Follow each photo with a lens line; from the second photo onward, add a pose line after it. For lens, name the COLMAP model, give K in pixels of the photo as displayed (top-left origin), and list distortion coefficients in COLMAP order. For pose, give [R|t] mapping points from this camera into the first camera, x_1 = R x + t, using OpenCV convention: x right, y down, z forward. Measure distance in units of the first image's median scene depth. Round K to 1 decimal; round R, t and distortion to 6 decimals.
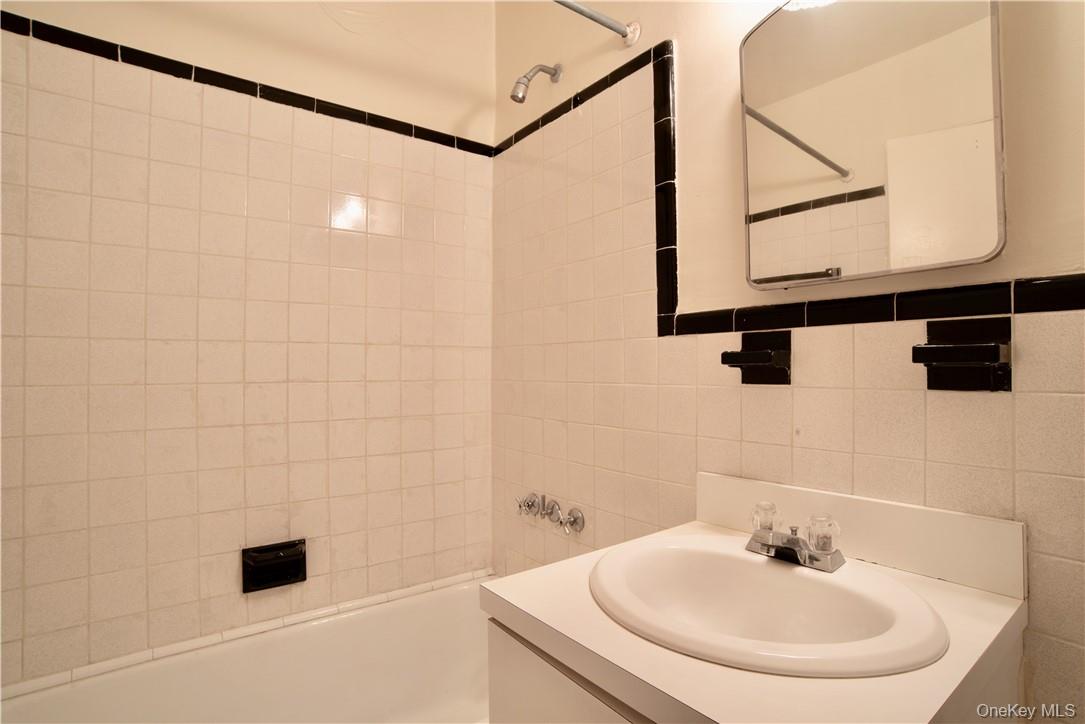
lens RADIAL K [[548.9, 0, 548.4], [0, 548.9, 358.2], [0, 0, 1]] dist [-0.100745, 0.047165]
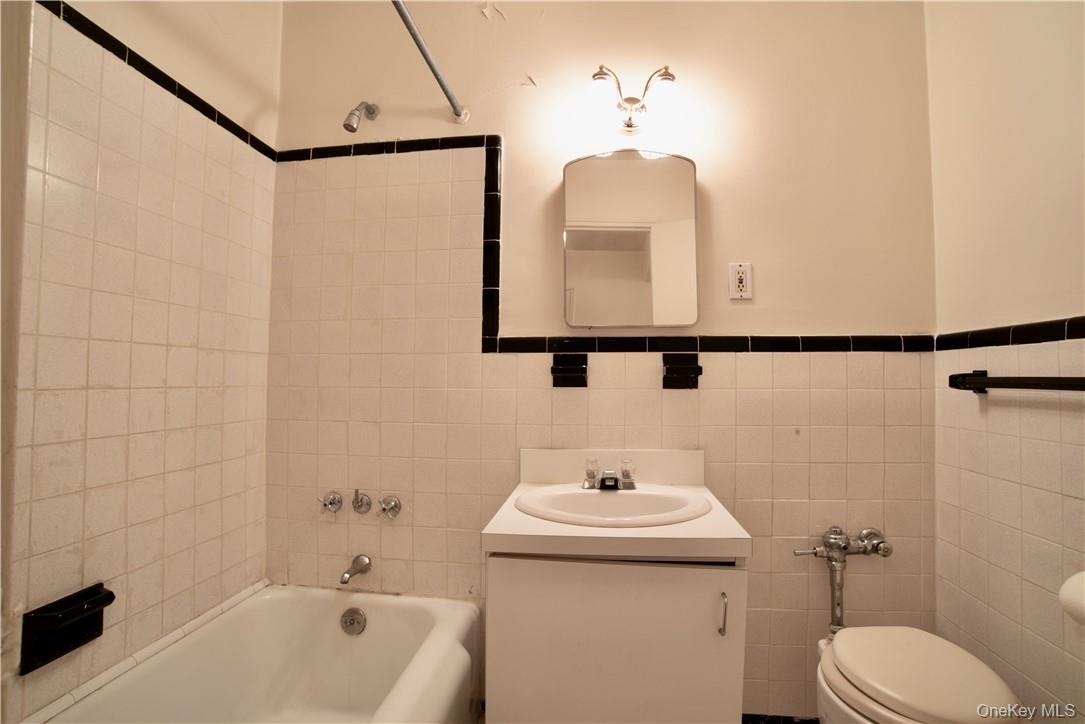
lens RADIAL K [[548.9, 0, 548.4], [0, 548.9, 358.2], [0, 0, 1]] dist [-0.100745, 0.047165]
pose [[0.684306, 0.033236, 0.728437, -0.583127], [-0.020383, 0.999442, -0.026454, 0.005426], [-0.728910, 0.003255, 0.684602, -0.036146]]
